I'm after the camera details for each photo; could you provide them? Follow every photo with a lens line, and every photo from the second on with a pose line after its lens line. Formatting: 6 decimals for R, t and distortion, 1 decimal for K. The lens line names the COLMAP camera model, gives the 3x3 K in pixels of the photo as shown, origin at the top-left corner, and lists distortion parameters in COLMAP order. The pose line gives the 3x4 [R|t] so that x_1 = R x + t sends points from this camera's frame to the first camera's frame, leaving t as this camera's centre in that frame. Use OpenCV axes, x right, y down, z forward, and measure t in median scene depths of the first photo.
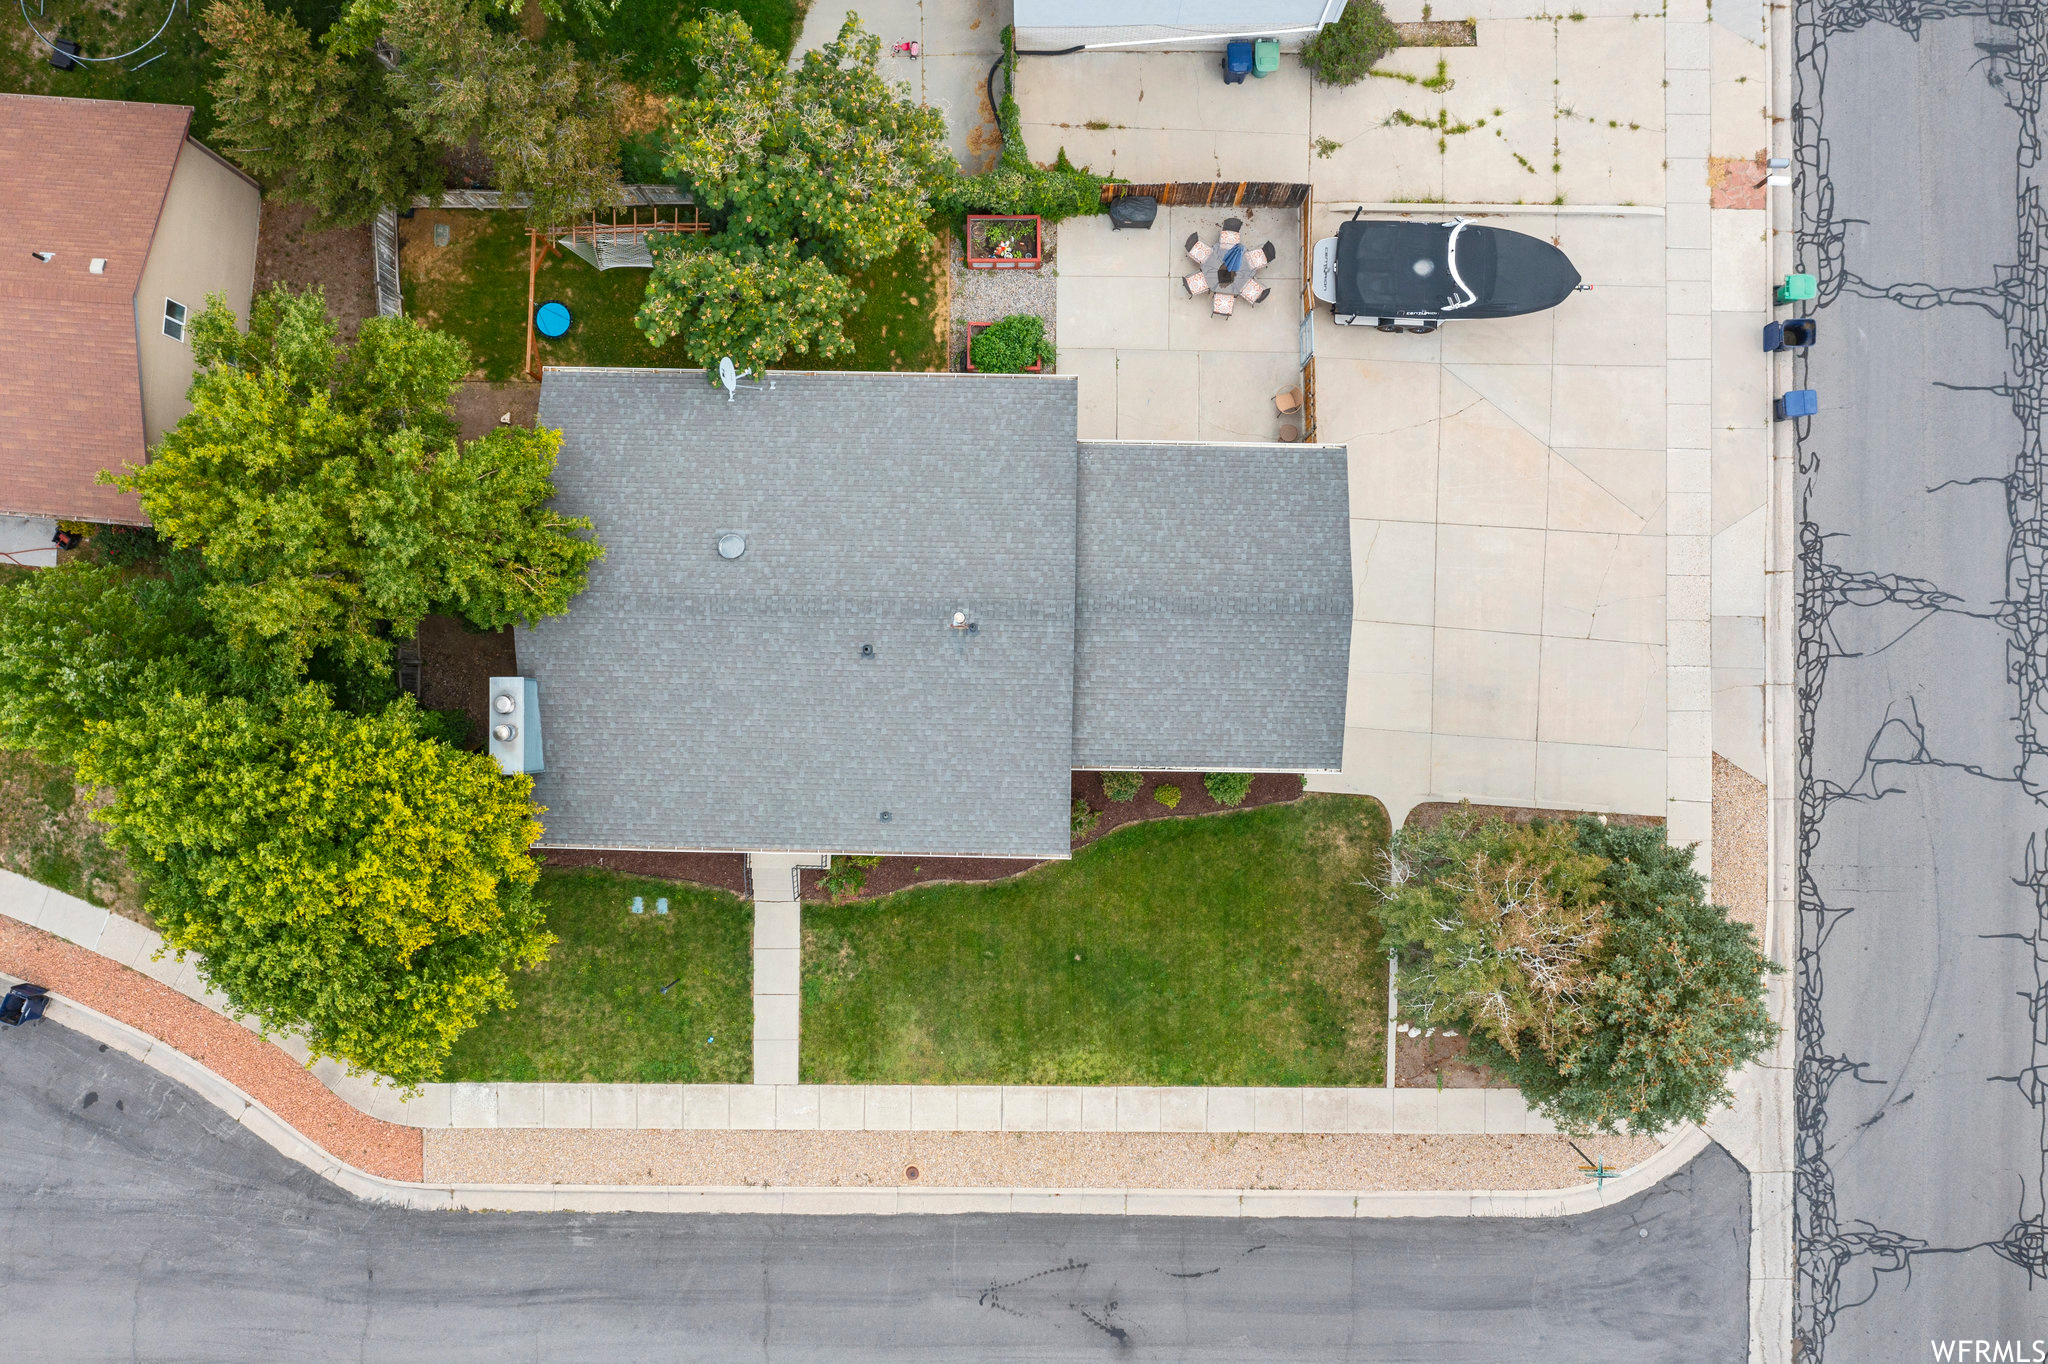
lens RADIAL K [[1601.0, 0, 1027.8], [0, 1601.0, 679.9], [0, 0, 1]] dist [-0.025543, 0.003759]
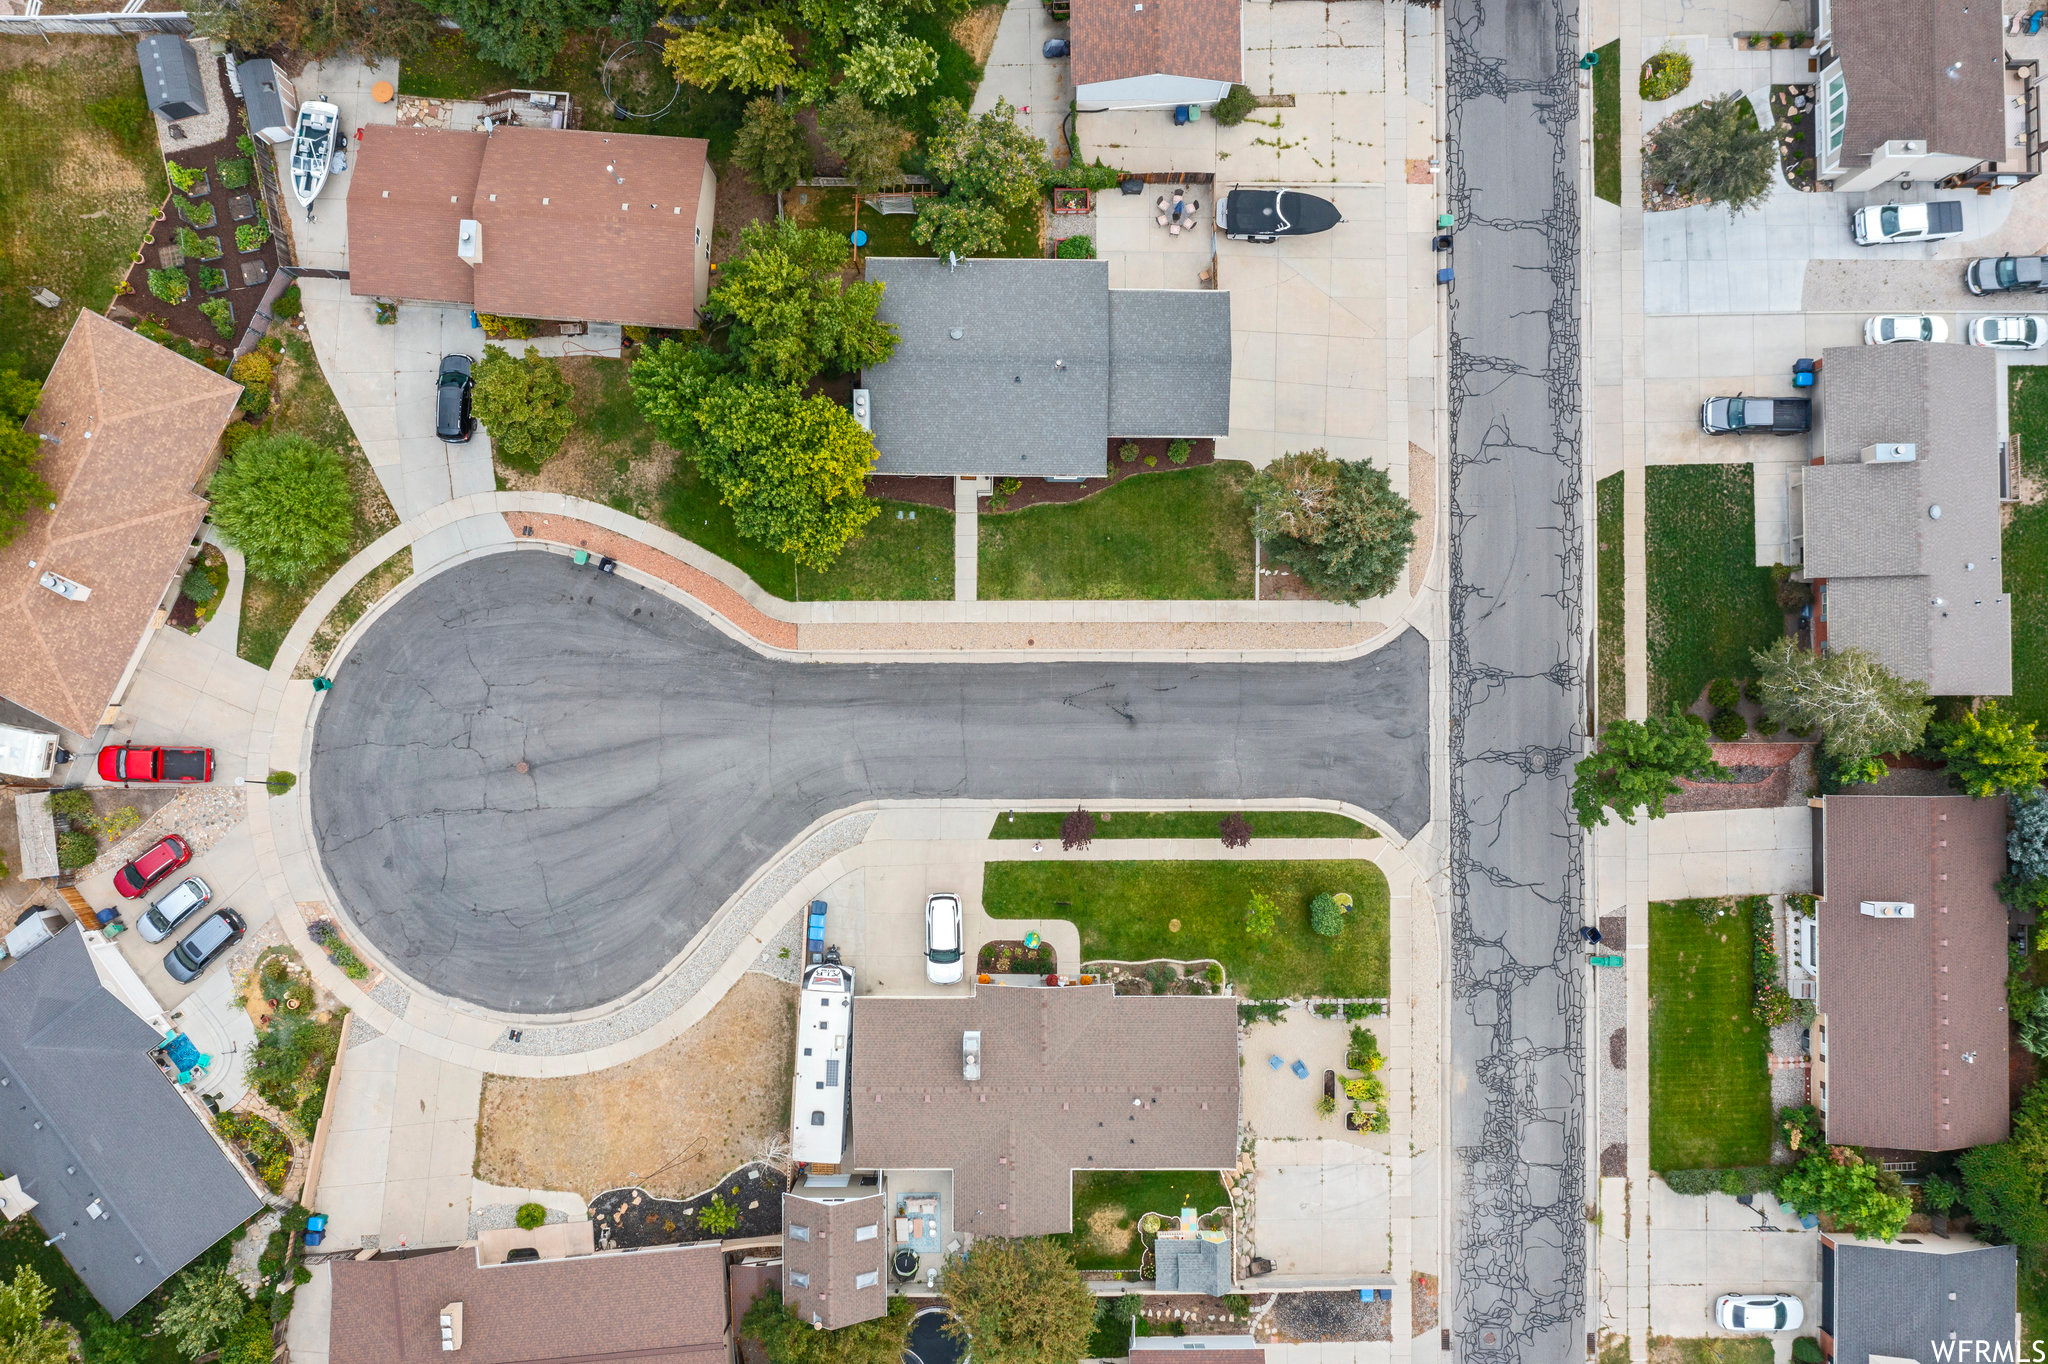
lens RADIAL K [[1601.0, 0, 1025.0], [0, 1601.0, 678.3], [0, 0, 1]] dist [-0.025543, 0.003759]
pose [[0.999932, -0.007387, 0.008983, -0.099563], [0.007351, 0.999965, 0.003953, 0.347962], [-0.009012, -0.003887, 0.999952, -1.113851]]
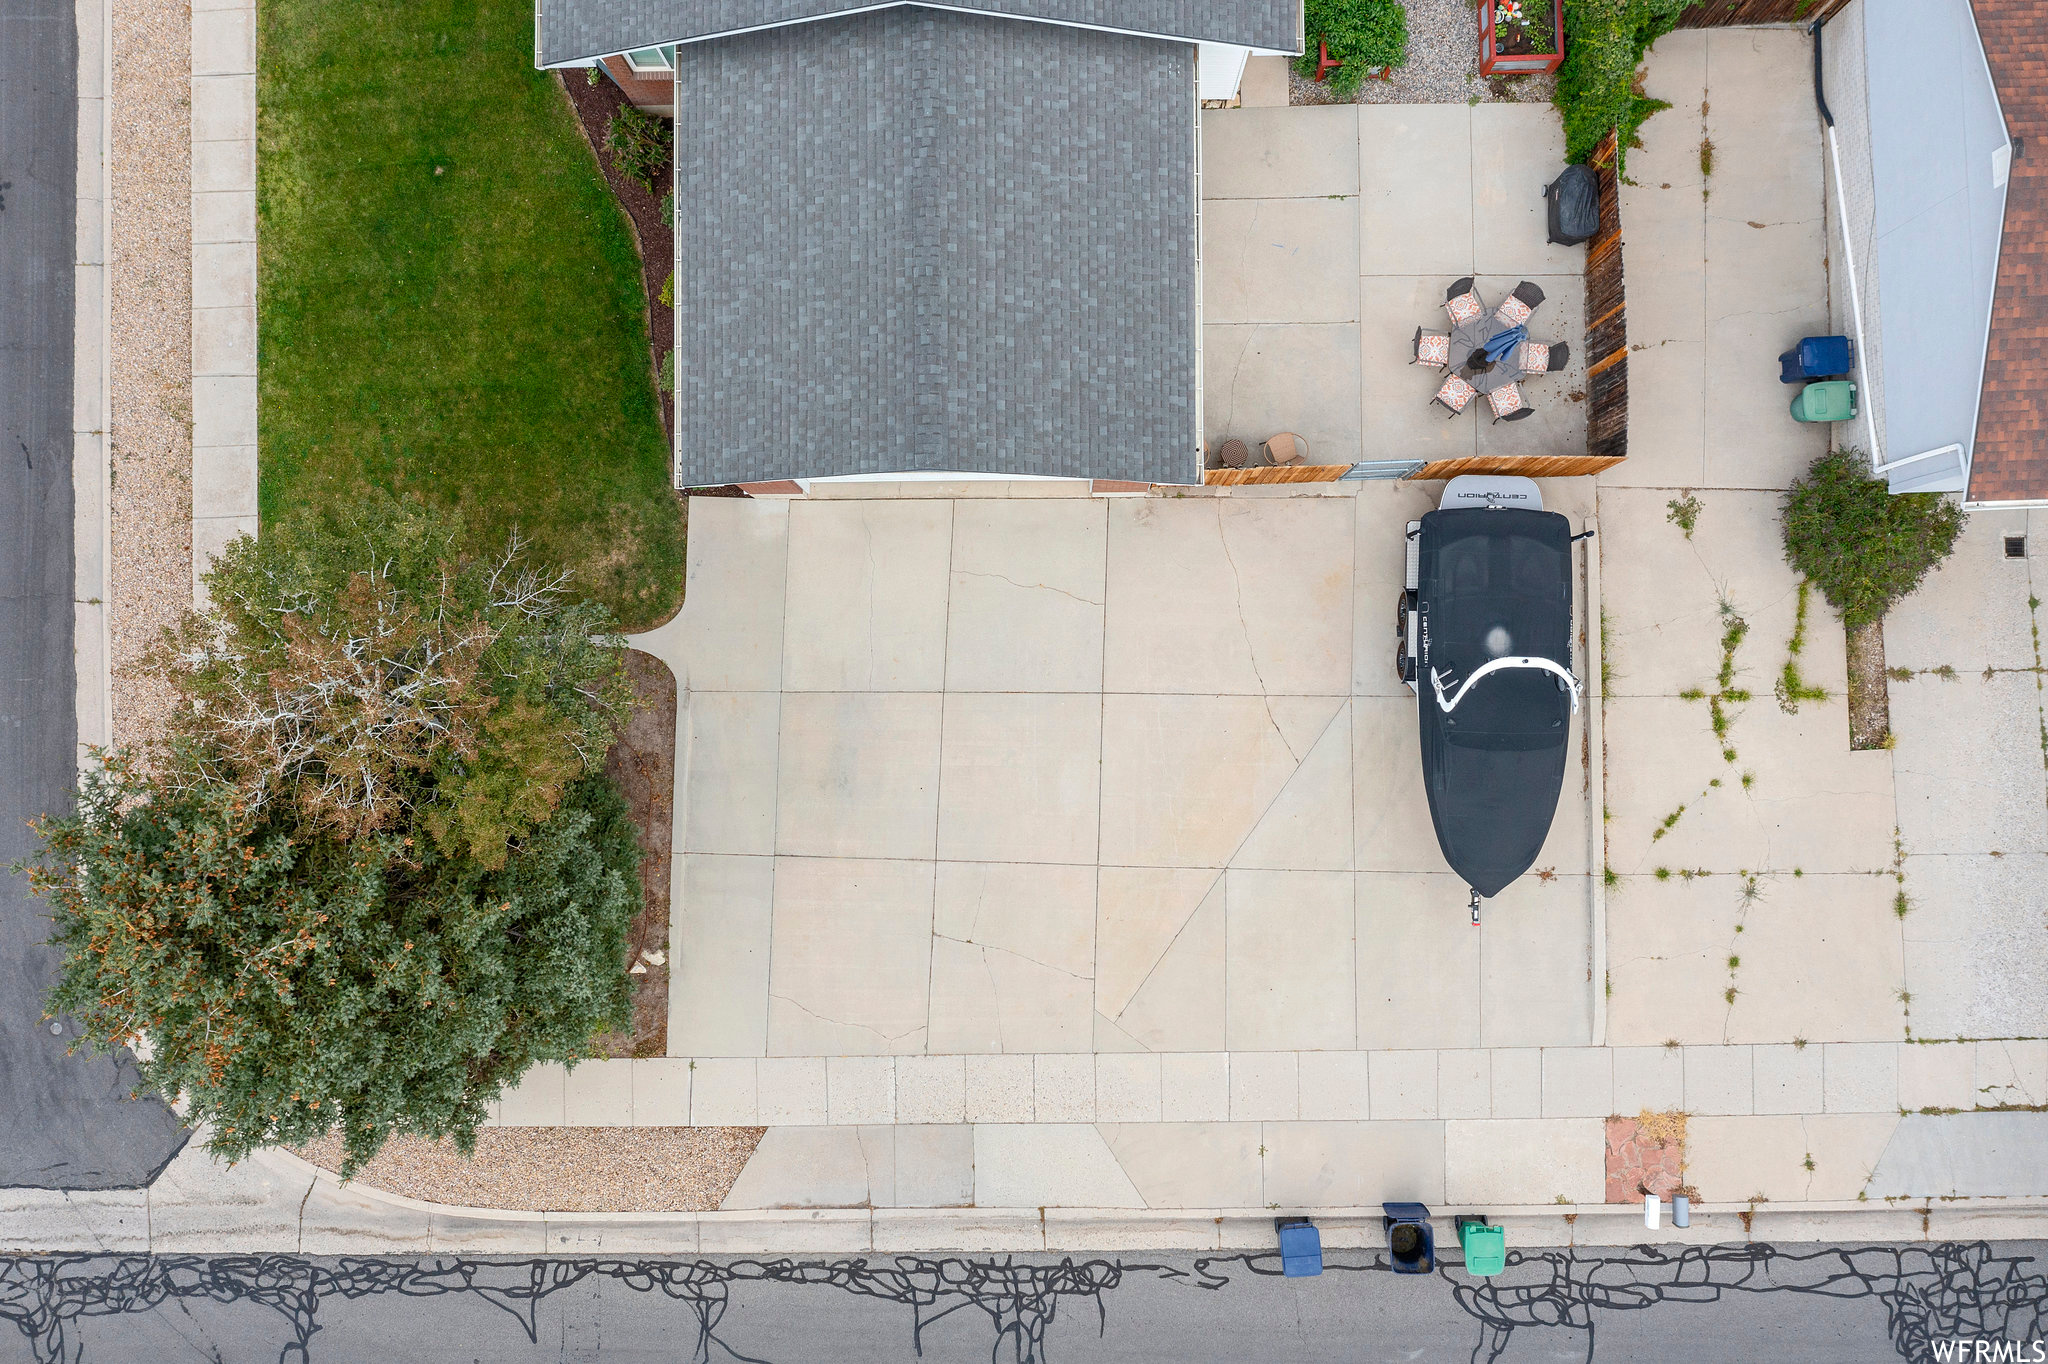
lens RADIAL K [[1601.0, 0, 1022.2], [0, 1601.0, 694.8], [0, 0, 1]] dist [-0.025543, 0.003759]
pose [[0.022663, 0.999723, -0.006409, 0.259081], [-0.998674, 0.022935, 0.046094, -0.095145], [0.046228, 0.005355, 0.998917, 0.346626]]
